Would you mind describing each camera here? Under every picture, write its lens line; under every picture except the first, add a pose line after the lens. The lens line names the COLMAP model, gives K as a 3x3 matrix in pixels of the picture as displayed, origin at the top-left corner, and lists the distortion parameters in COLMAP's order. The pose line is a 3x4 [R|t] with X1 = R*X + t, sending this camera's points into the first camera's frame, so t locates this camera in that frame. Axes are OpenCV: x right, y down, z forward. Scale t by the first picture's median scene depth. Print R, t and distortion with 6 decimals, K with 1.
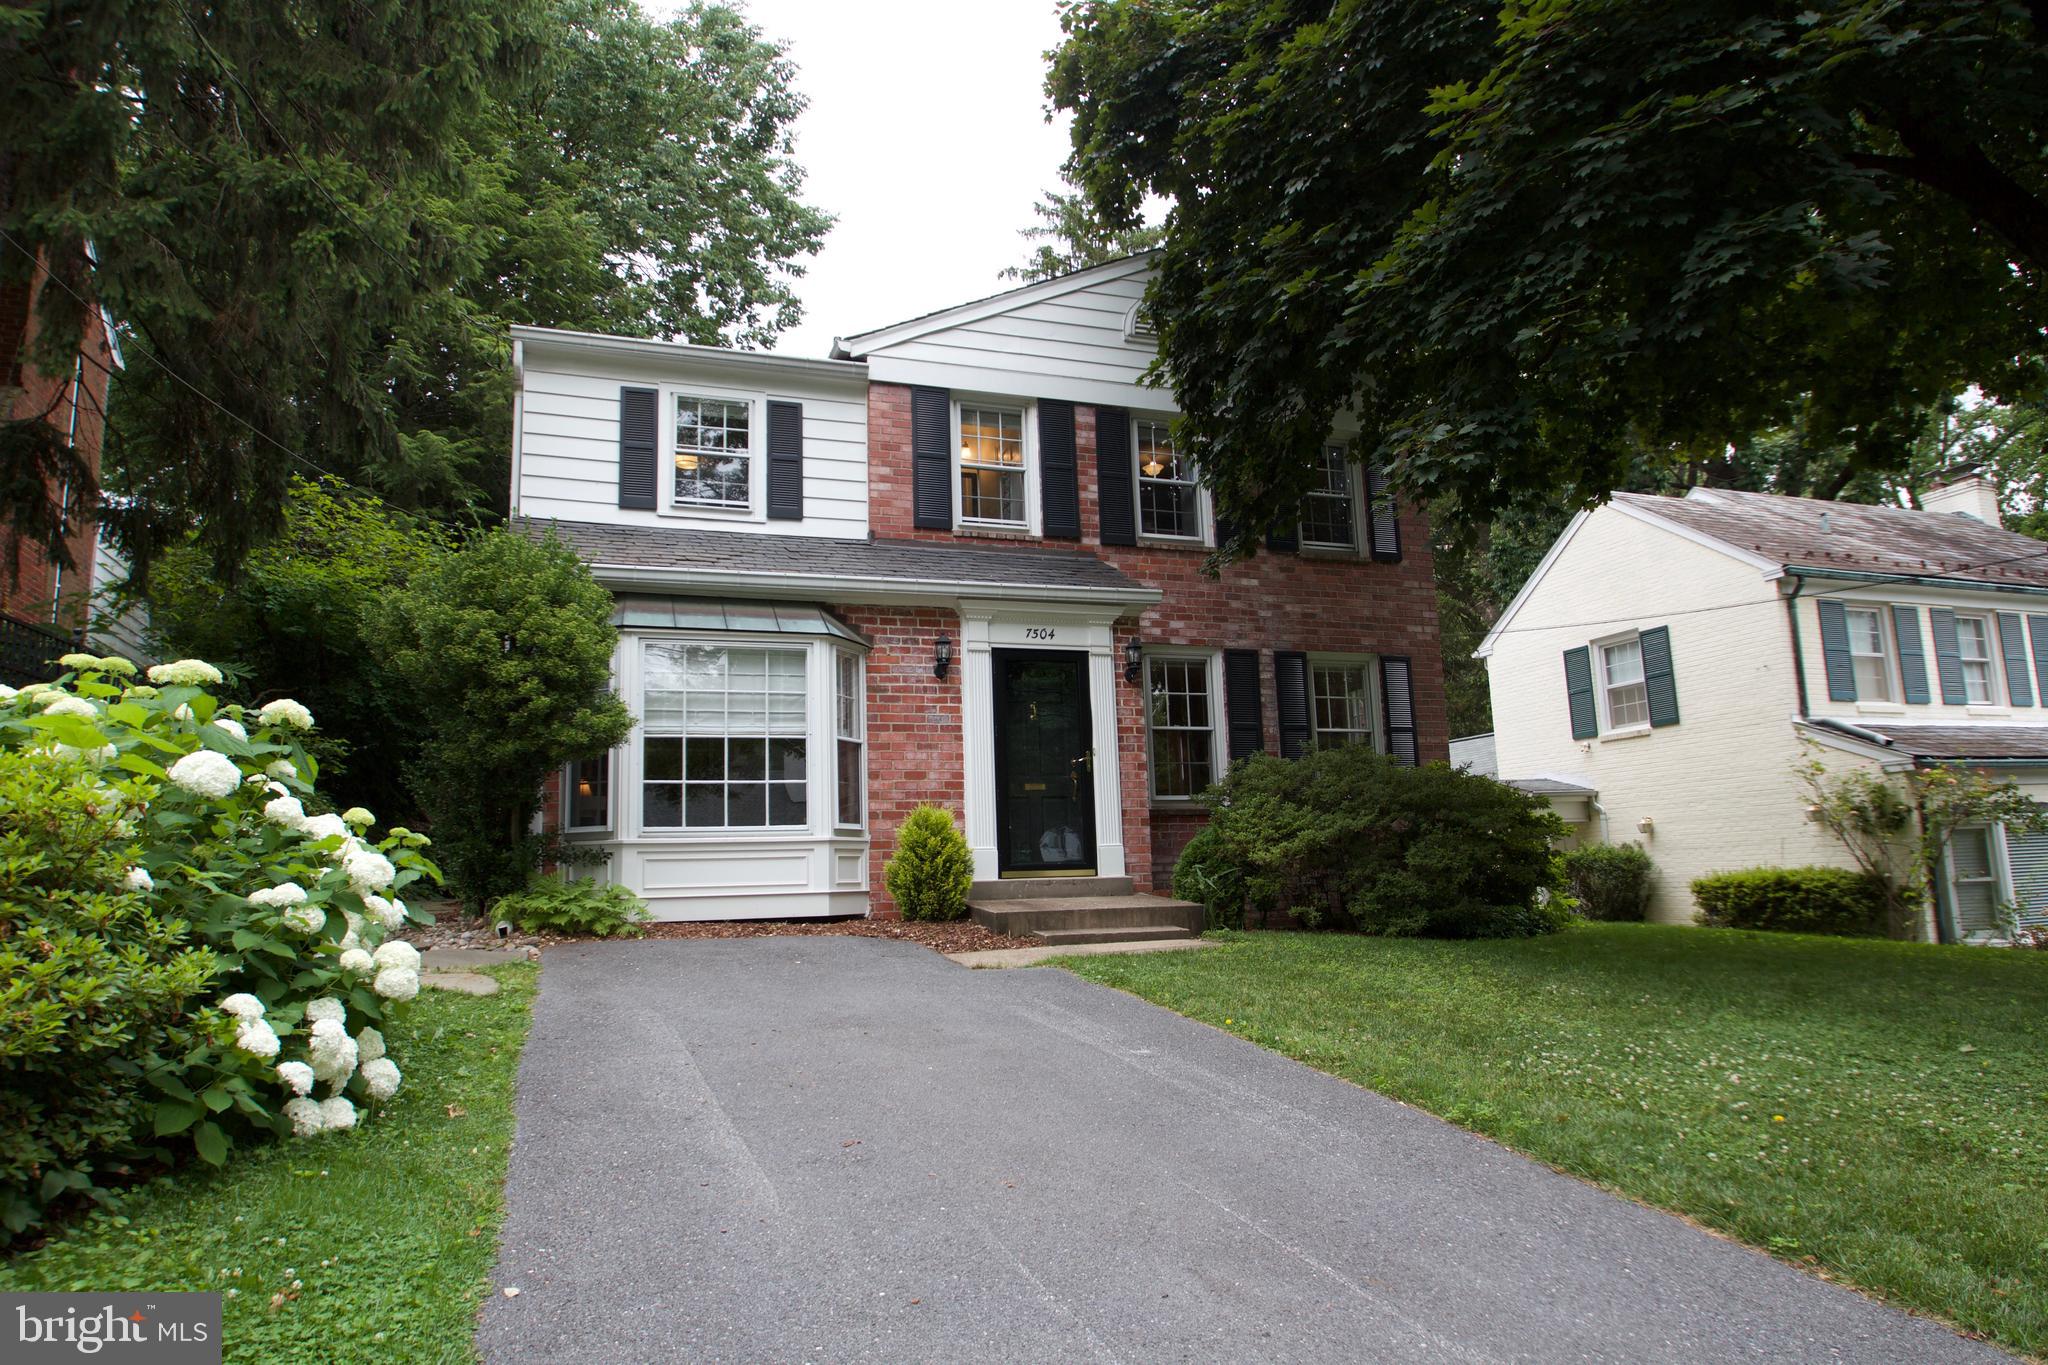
lens RADIAL K [[1224.7, 0, 1024.0], [0, 1224.7, 682.5], [0, 0, 1]] dist [-0.002226, -0.000182]
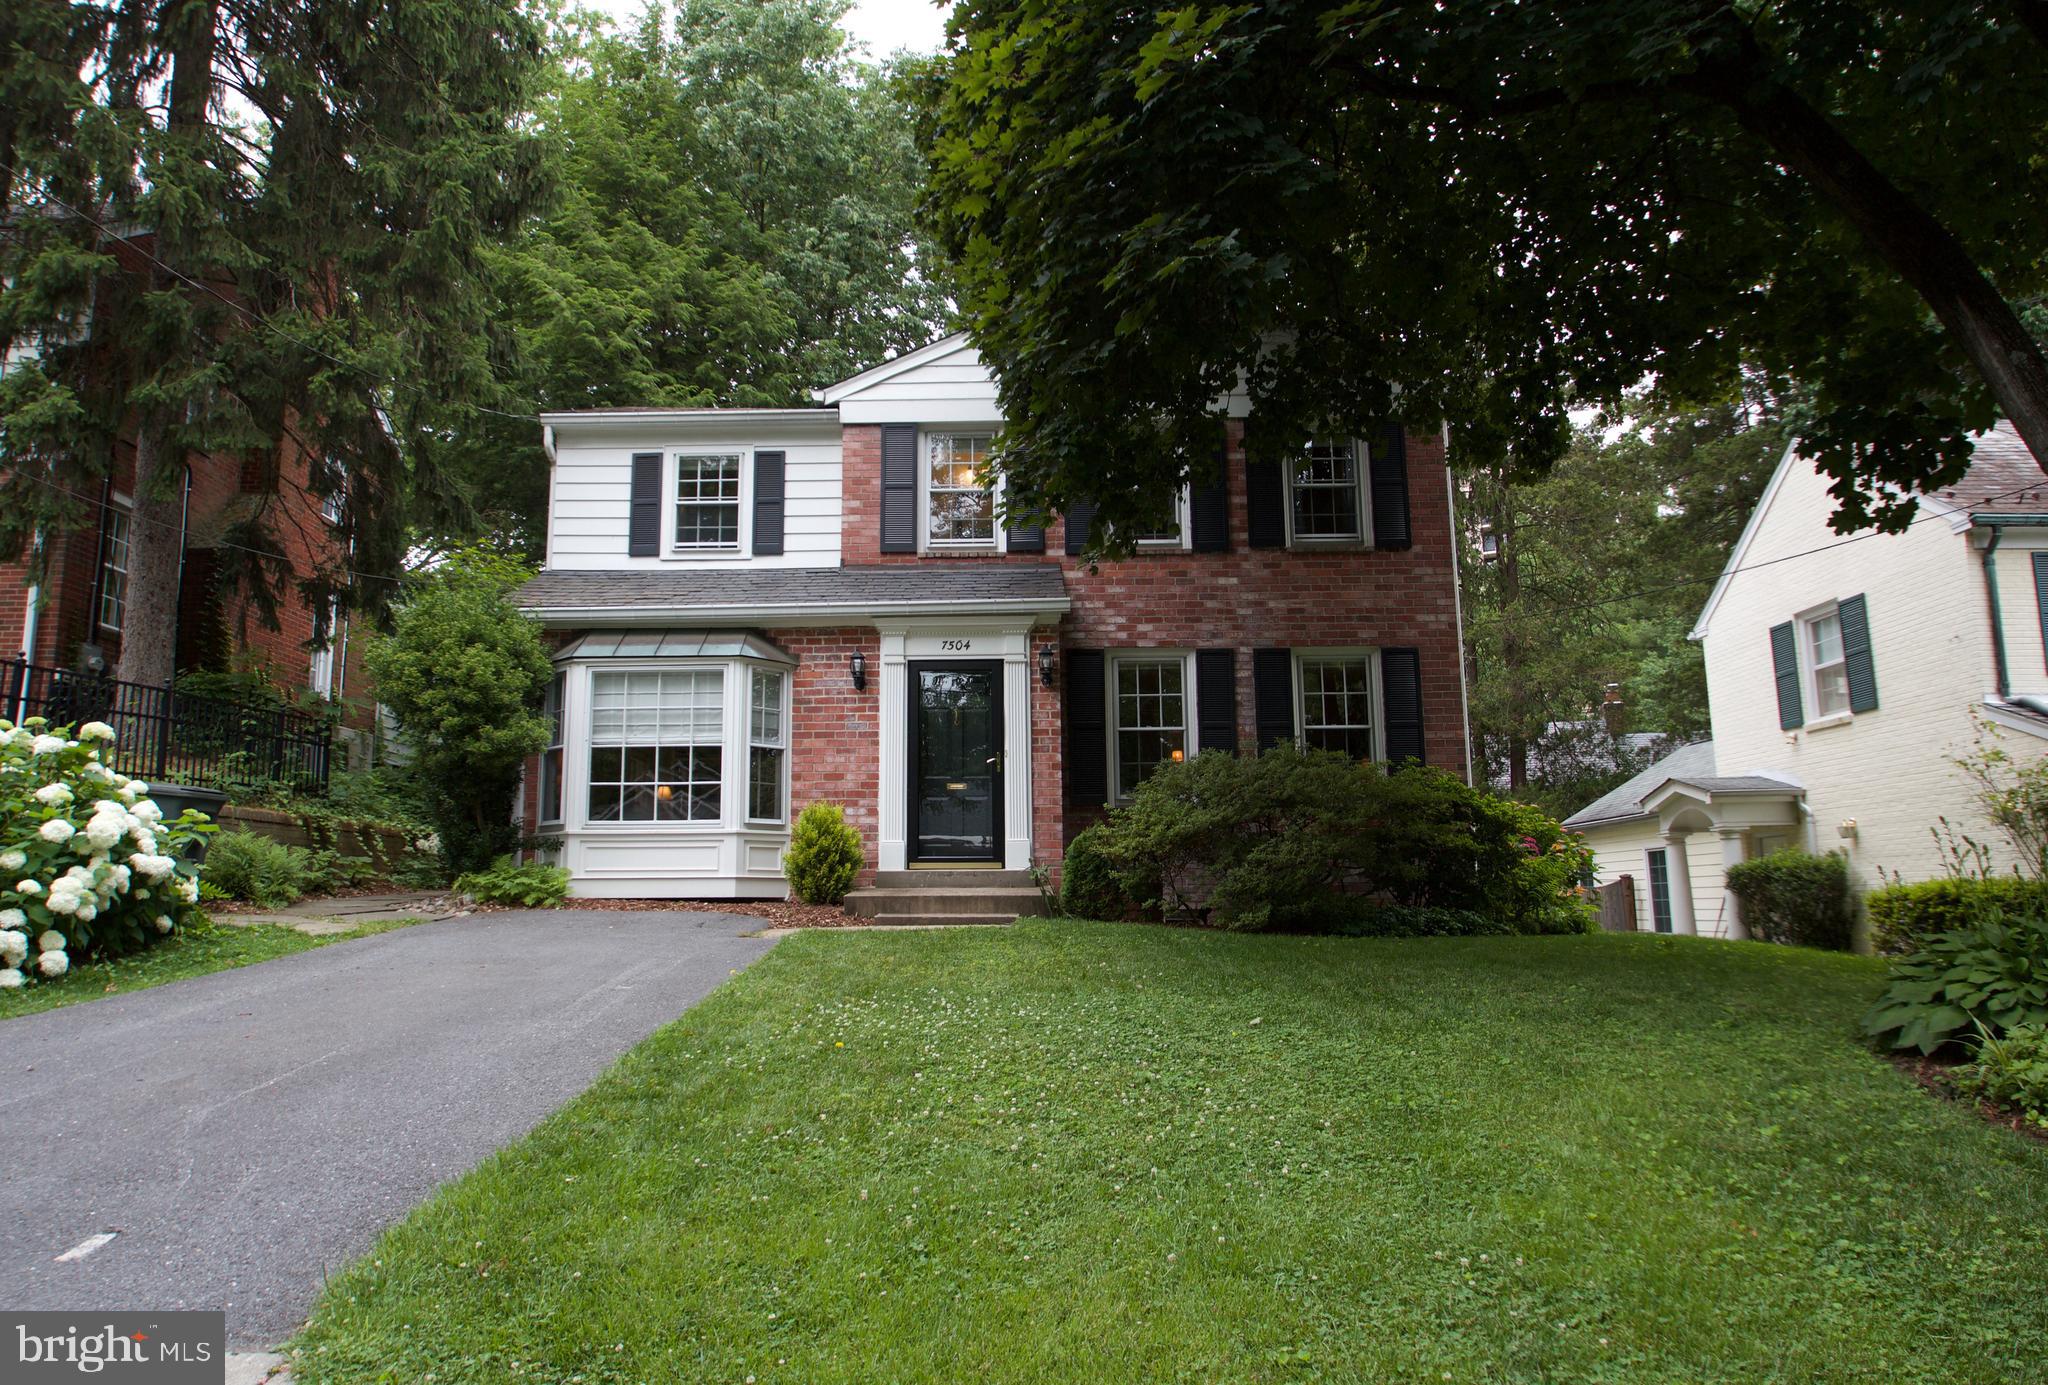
lens RADIAL K [[1282.5, 0, 1024.0], [0, 1282.5, 692.5], [0, 0, 1]] dist [-0.002280, -0.001100]
pose [[0.941245, -0.033851, -0.336024, 0.442809], [0.034885, 0.999387, -0.002960, 0.007374], [0.335919, -0.008936, 0.941849, -0.049028]]
